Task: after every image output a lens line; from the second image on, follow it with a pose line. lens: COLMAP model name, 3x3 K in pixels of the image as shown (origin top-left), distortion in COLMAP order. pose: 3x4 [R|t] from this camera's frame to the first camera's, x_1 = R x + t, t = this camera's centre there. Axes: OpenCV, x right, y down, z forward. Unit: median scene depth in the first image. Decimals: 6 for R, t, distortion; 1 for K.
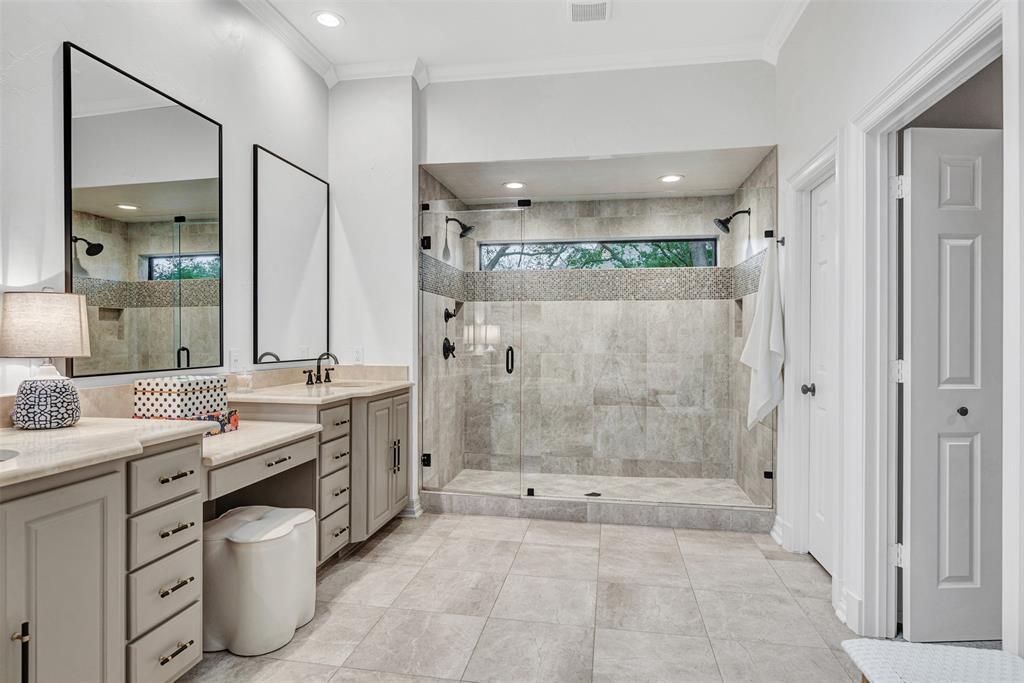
lens RADIAL K [[563.1, 0, 512.0], [0, 563.1, 340.1], [0, 0, 1]] dist [-0.012918, 0.006176]
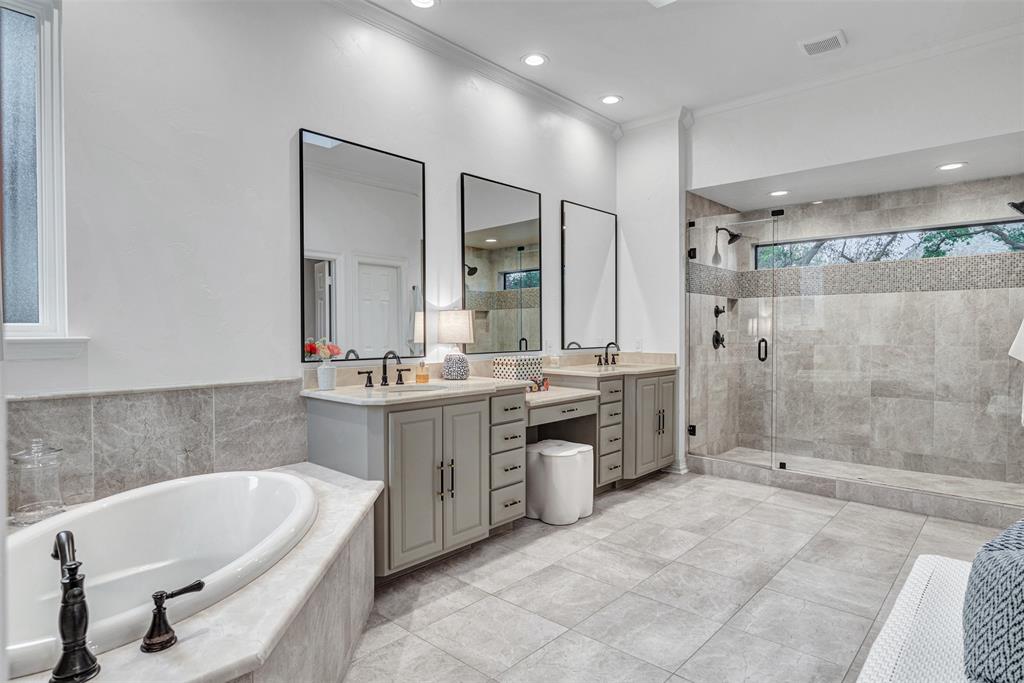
lens RADIAL K [[563.1, 0, 513.0], [0, 563.1, 339.9], [0, 0, 1]] dist [-0.012918, 0.006176]
pose [[0.844459, 0.005593, -0.535592, 0.180638], [0.002914, 0.999883, 0.015035, -0.004410], [0.535613, -0.014257, 0.844343, -0.255638]]
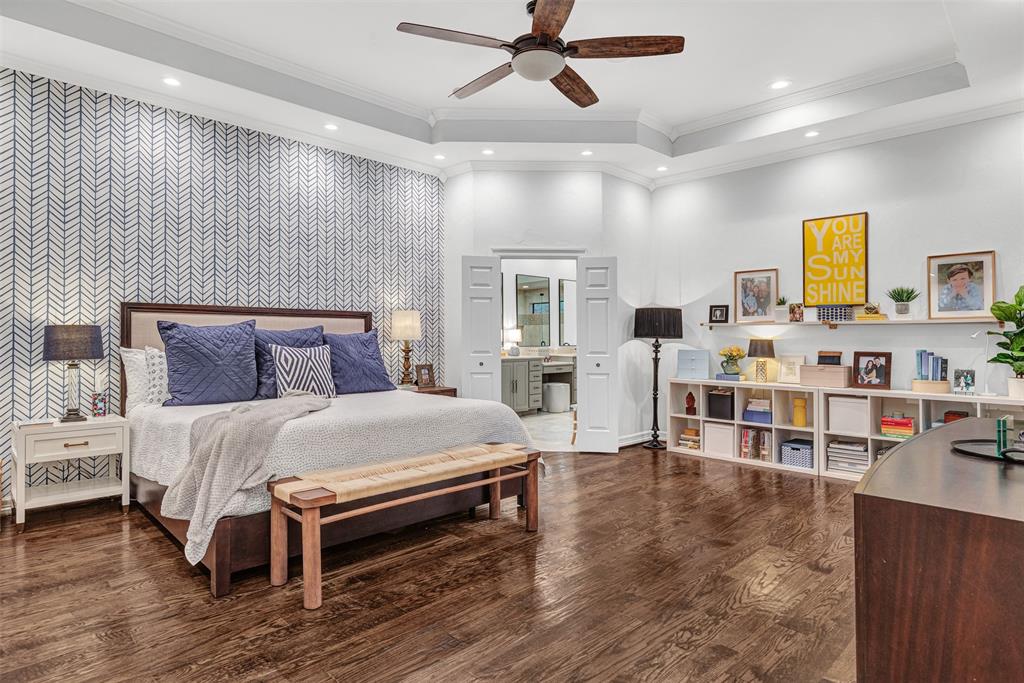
lens RADIAL K [[563.1, 0, 510.1], [0, 563.1, 338.8], [0, 0, 1]] dist [-0.012918, 0.006176]
pose [[0.814793, -0.004884, -0.579732, 0.972822], [0.005476, 0.999985, -0.000728, 0.003129], [0.579727, -0.002581, 0.814807, -1.481036]]
